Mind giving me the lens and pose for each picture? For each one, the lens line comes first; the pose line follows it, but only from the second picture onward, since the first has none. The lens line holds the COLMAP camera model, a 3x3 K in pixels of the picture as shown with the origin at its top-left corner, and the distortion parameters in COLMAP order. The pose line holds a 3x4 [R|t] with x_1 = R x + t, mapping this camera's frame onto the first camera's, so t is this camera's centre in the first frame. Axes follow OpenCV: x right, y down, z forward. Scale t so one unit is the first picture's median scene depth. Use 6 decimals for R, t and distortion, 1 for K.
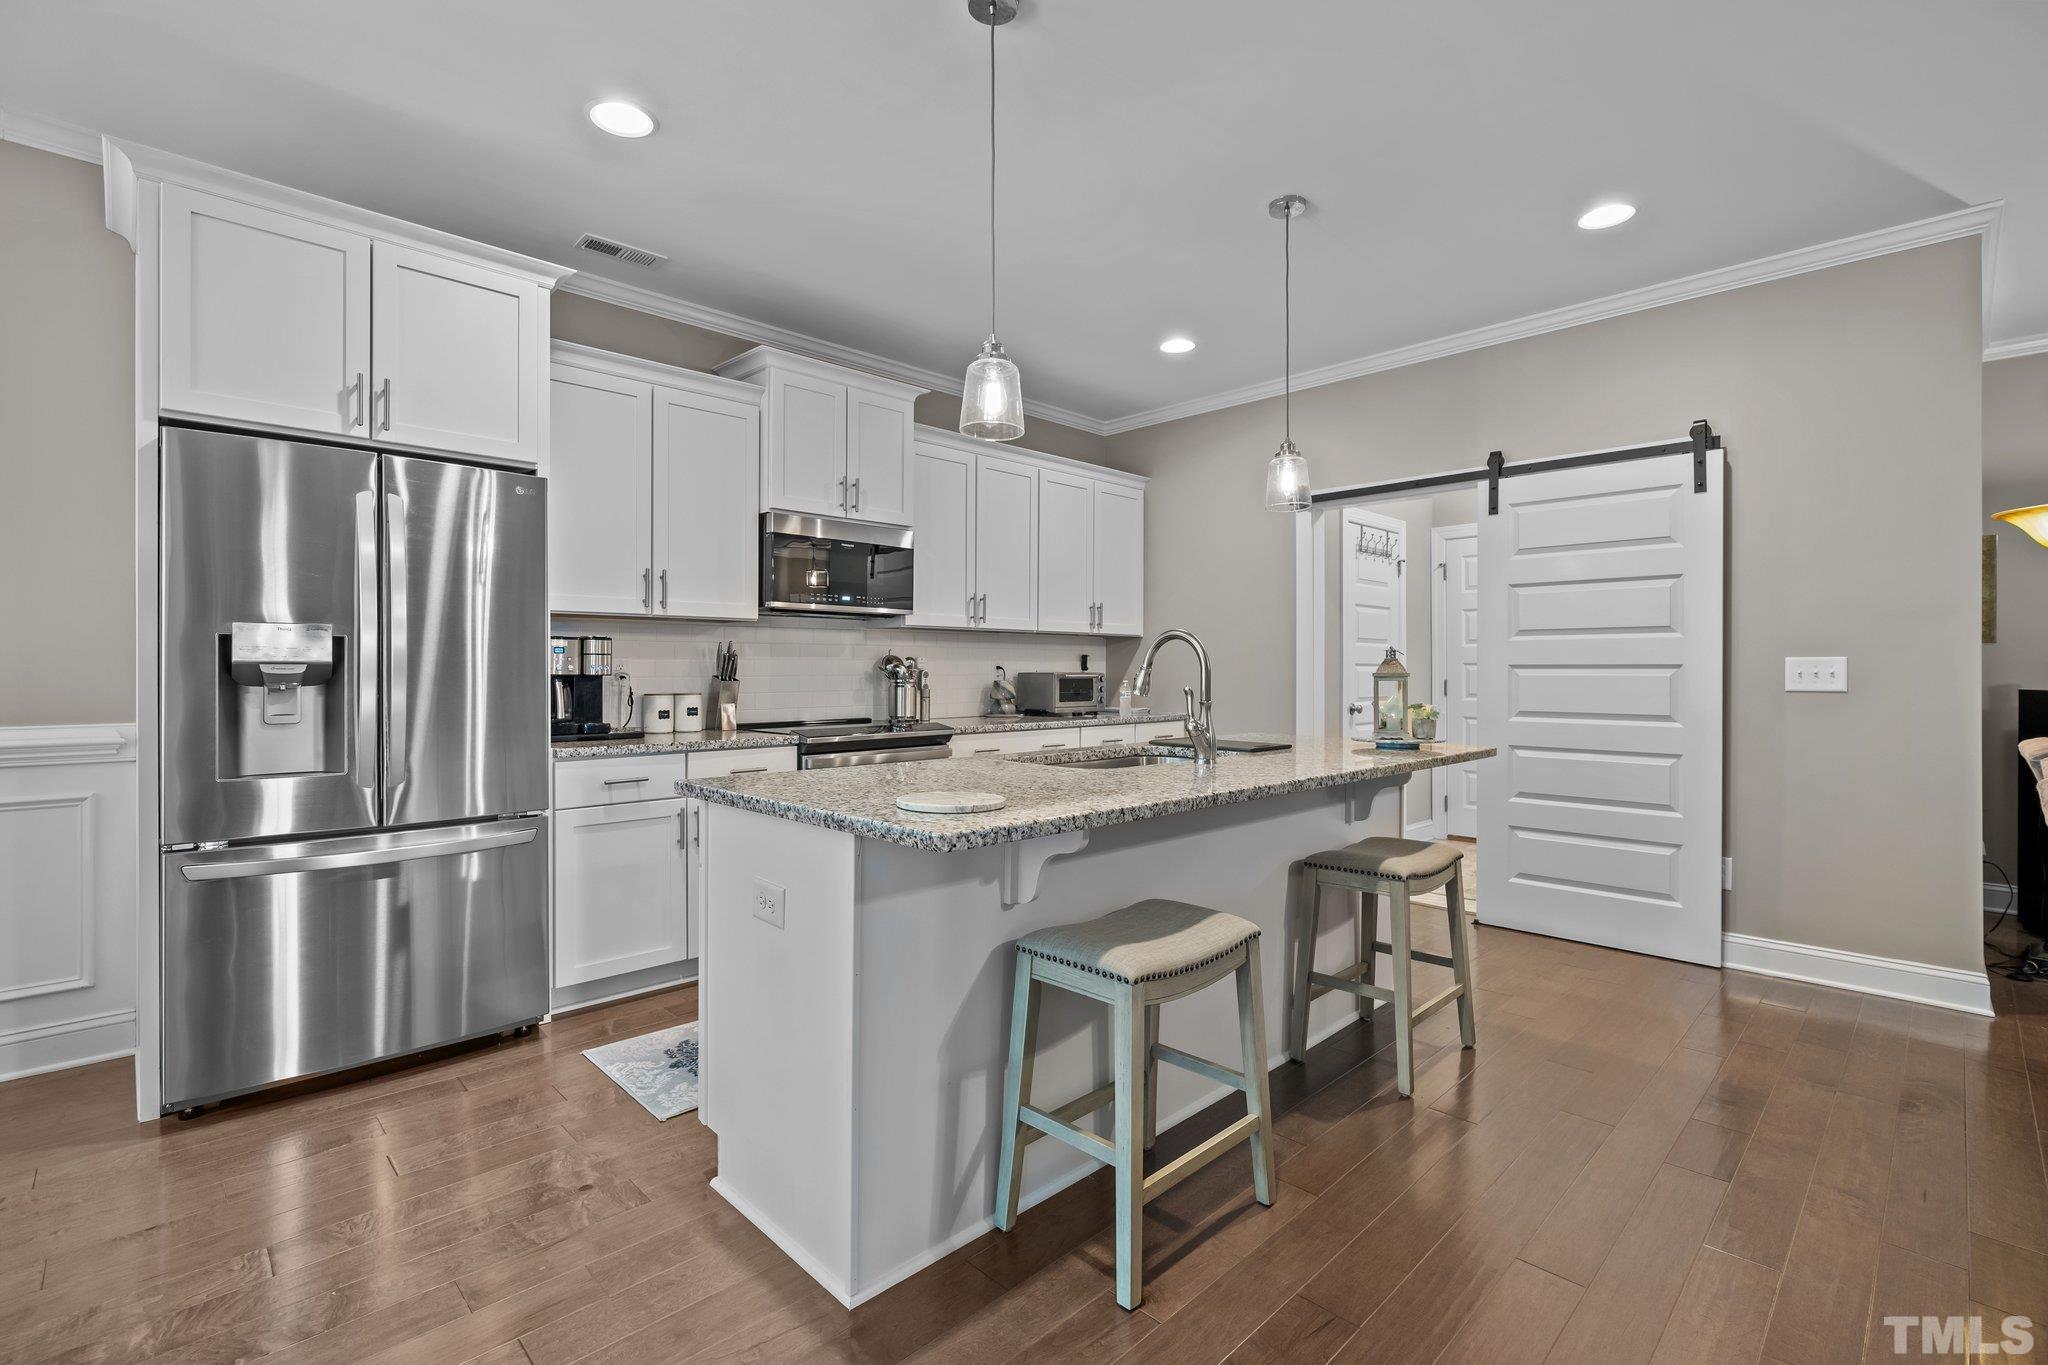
lens RADIAL K [[931.3, 0, 1024.0], [0, 931.3, 682.5], [0, 0, 1]] dist [-0.000894, -0.000115]
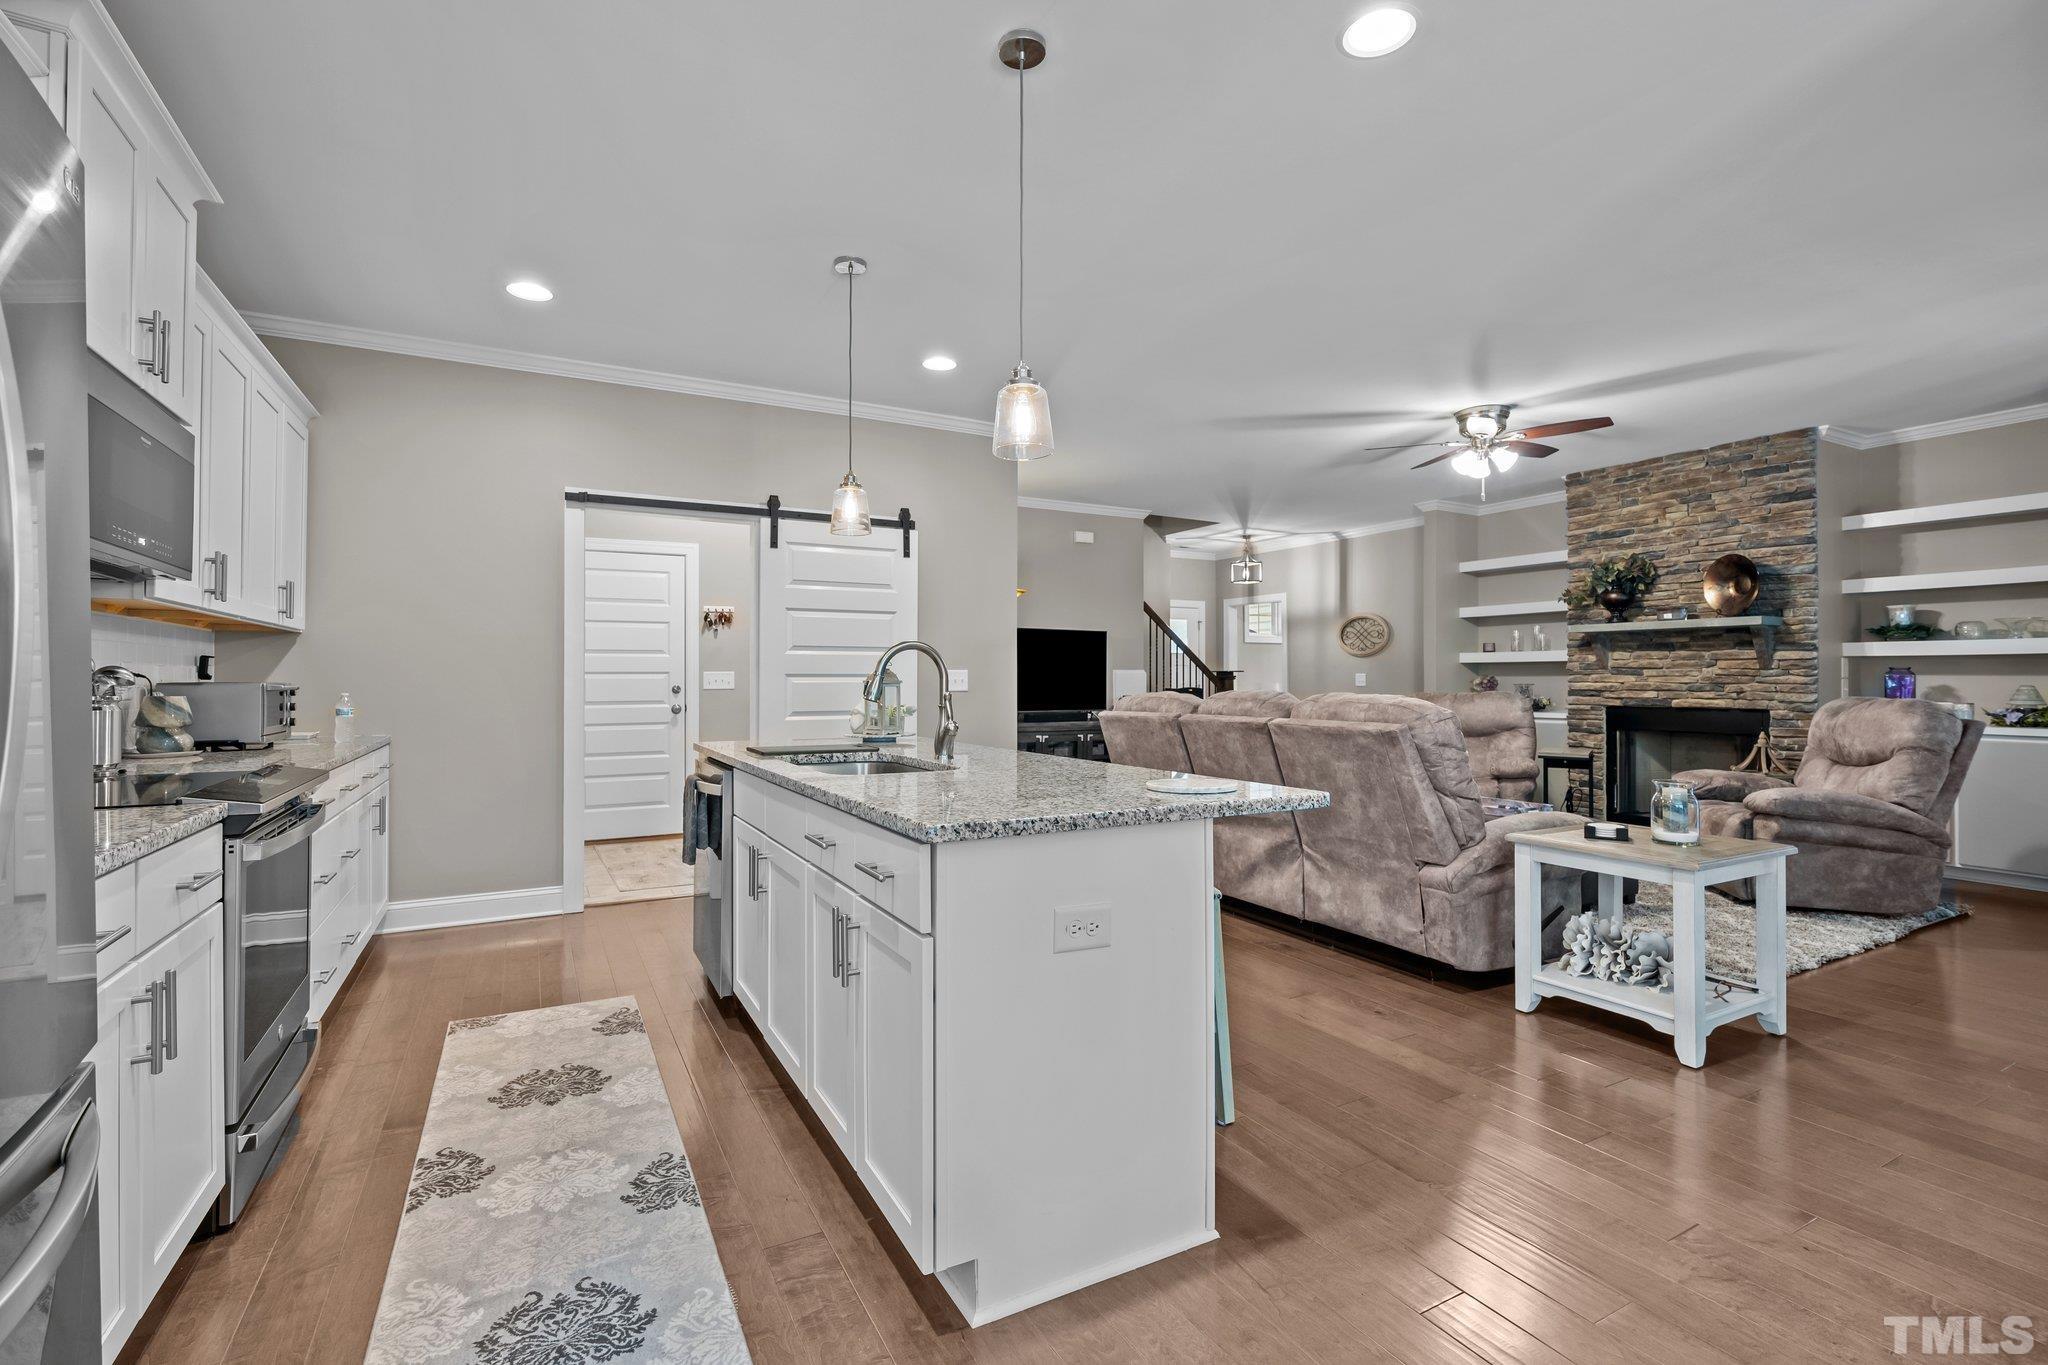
lens RADIAL K [[923.3, 0, 1022.2], [0, 923.3, 675.1], [0, 0, 1]] dist [0.001183, 0.000461]
pose [[0.279458, 0.002464, 0.960155, -0.730177], [0.013625, 0.999886, -0.006532, -0.006873], [-0.960061, 0.014907, 0.279392, 0.492479]]
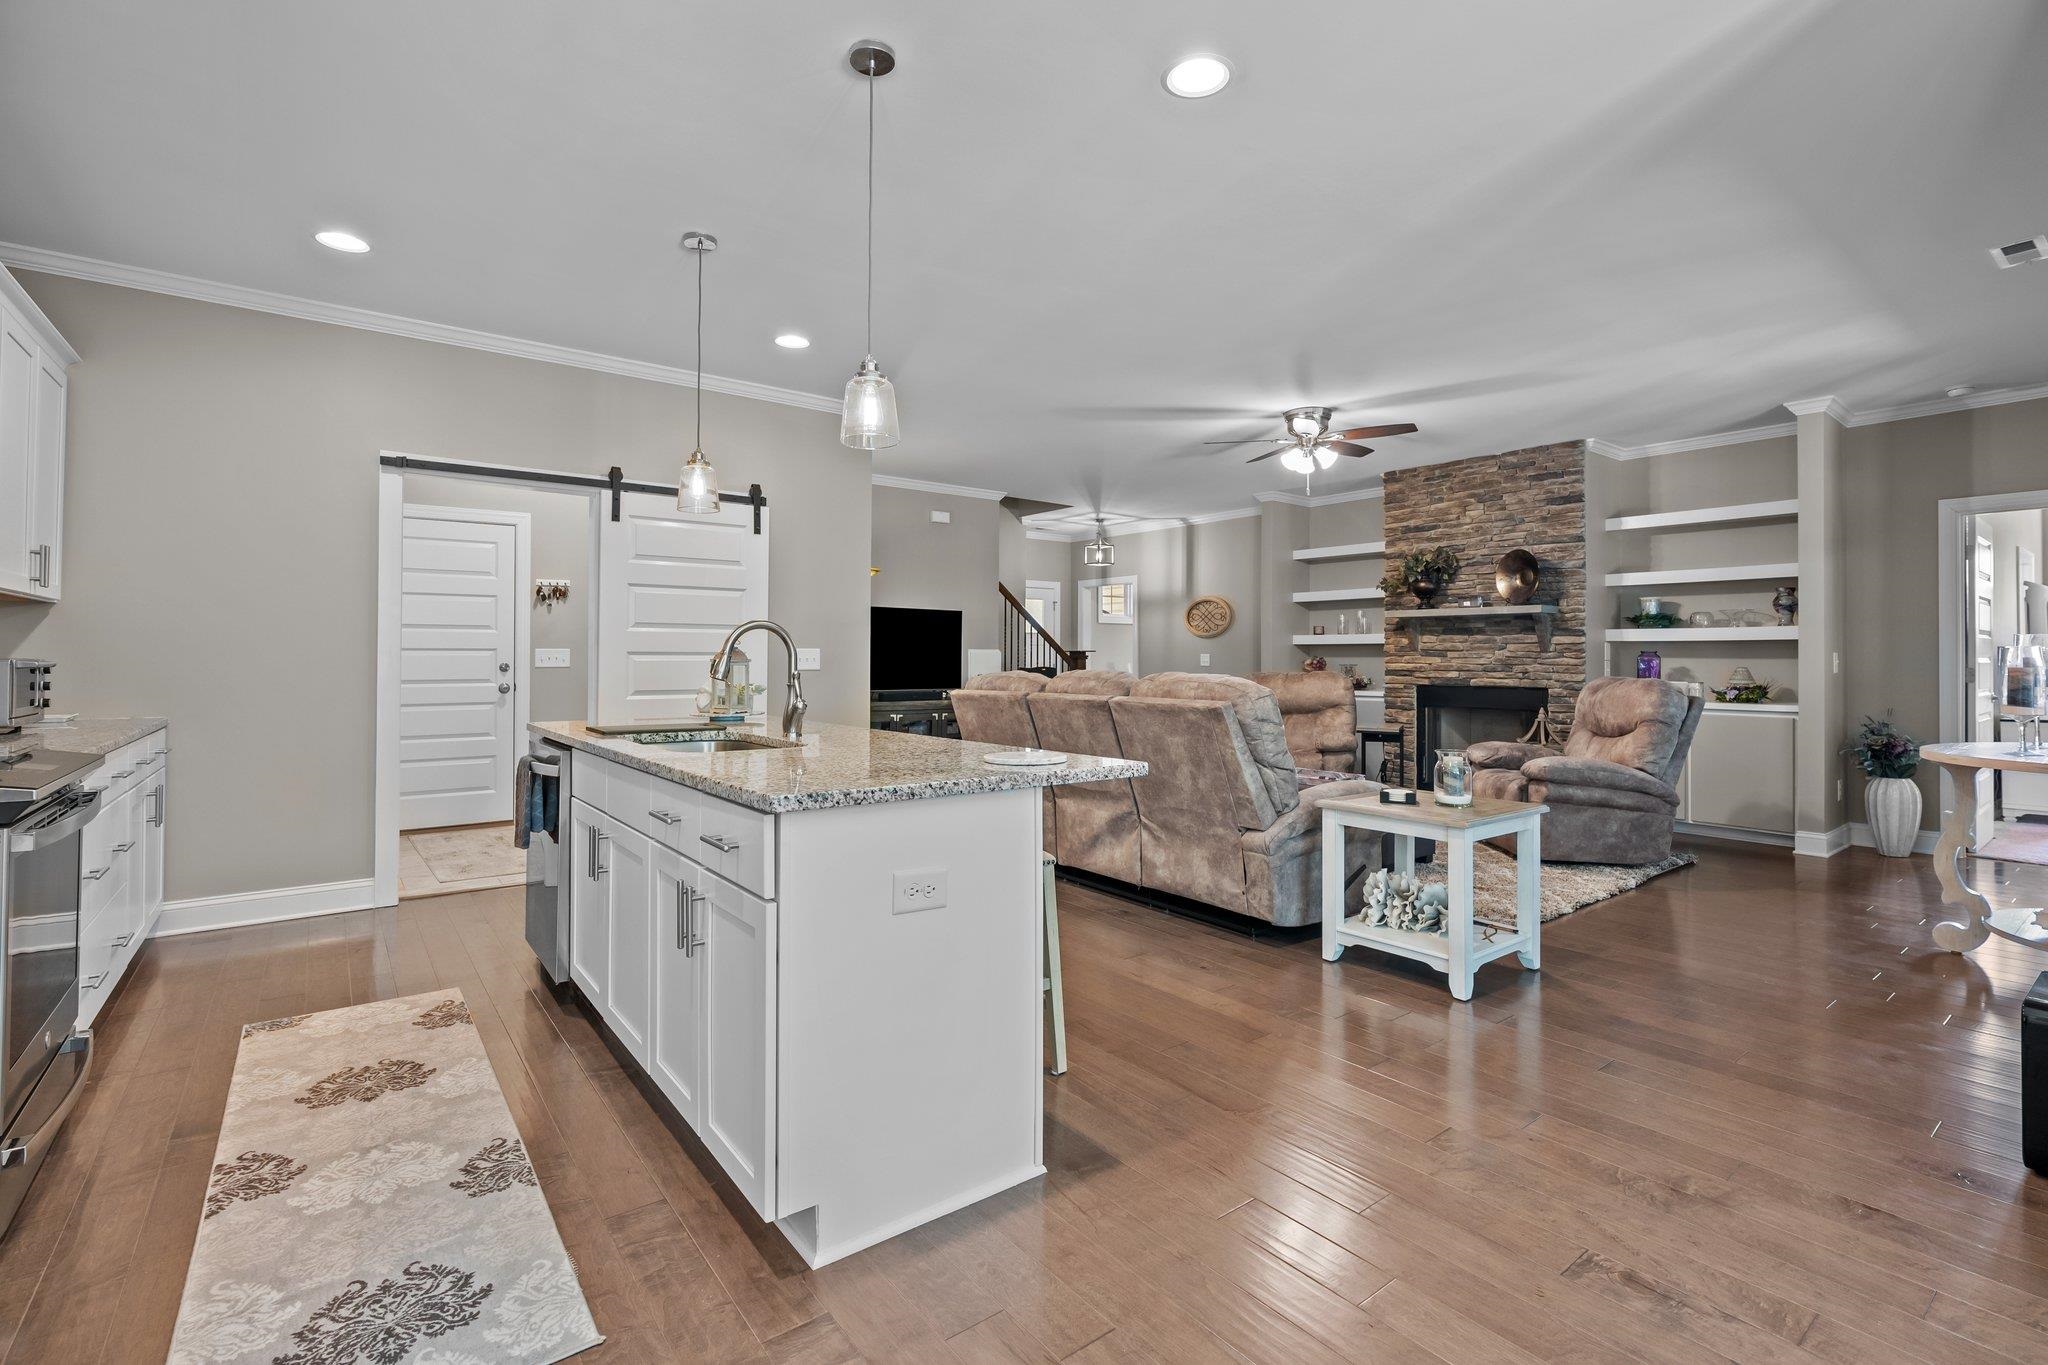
lens RADIAL K [[936.4, 0, 1028.8], [0, 936.4, 650.5], [0, 0, 1]] dist [-0.001950, 0.000845]
pose [[0.126327, 0.007040, 0.991964, -0.780835], [0.009419, 0.999921, -0.008296, -0.007543], [-0.991944, 0.010392, 0.126251, 0.466710]]
